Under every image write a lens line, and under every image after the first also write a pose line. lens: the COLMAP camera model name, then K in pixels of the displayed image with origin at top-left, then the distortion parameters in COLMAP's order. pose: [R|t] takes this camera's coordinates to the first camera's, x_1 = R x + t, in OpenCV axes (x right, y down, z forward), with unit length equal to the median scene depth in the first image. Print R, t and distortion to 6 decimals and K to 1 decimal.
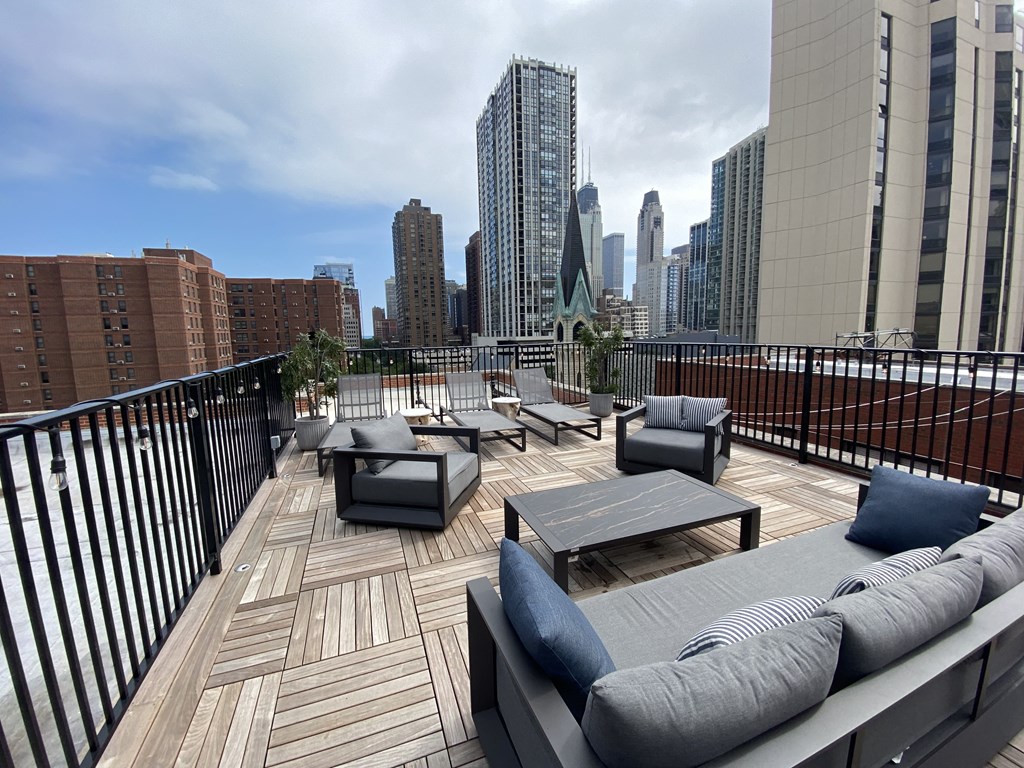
lens RADIAL K [[415.8, 0, 505.5], [0, 415.8, 391.8], [0, 0, 1]] dist [-0.000669, -0.009232]
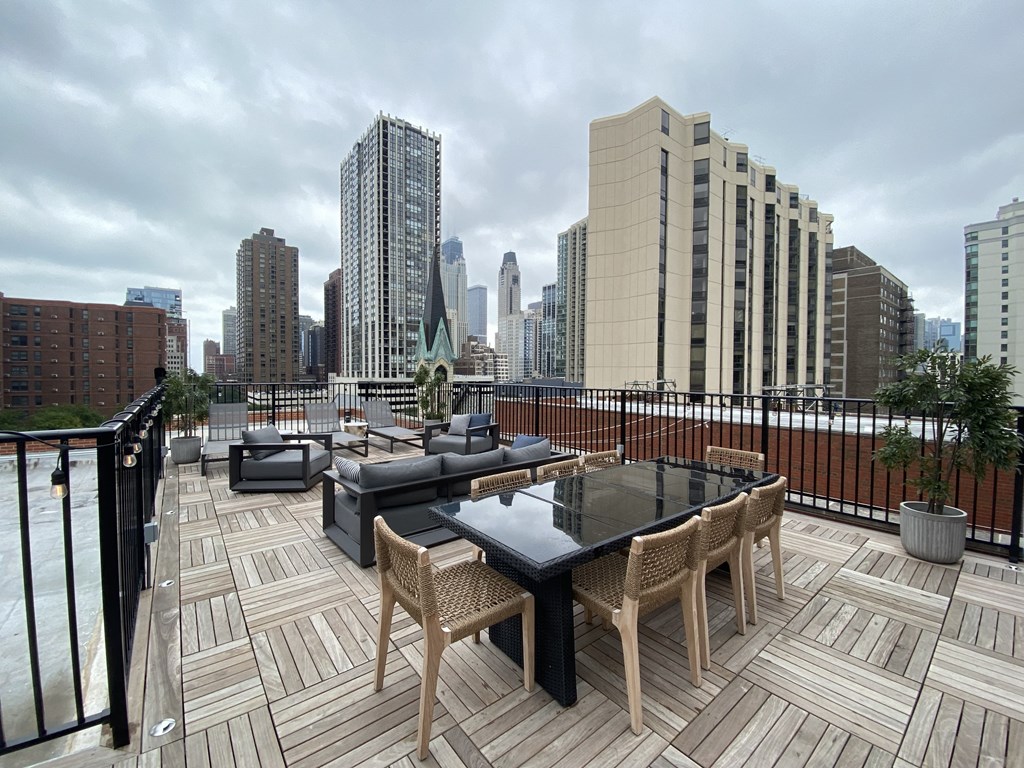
lens RADIAL K [[415.8, 0, 516.8], [0, 415.8, 387.8], [0, 0, 1]] dist [-0.000669, -0.009232]
pose [[0.941323, 0.016586, 0.337100, 0.001674], [0.021495, 0.993818, -0.108920, 0.002770], [-0.336822, 0.109775, 0.935147, -0.019287]]
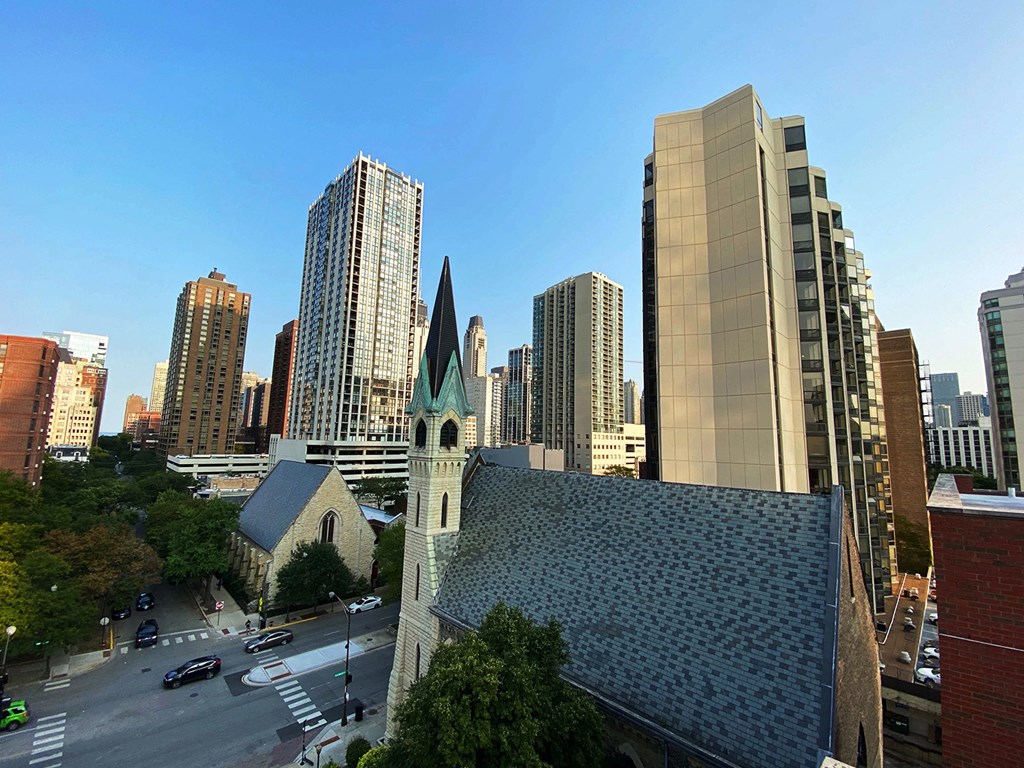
lens RADIAL K [[415.8, 0, 515.8], [0, 415.8, 388.8], [0, 0, 1]] dist [-0.000669, -0.009232]
pose [[0.899663, 0.099734, 0.425041, -0.011346], [0.016900, 0.964873, -0.262174, -0.012862], [-0.436258, 0.243052, 0.866374, 0.126642]]
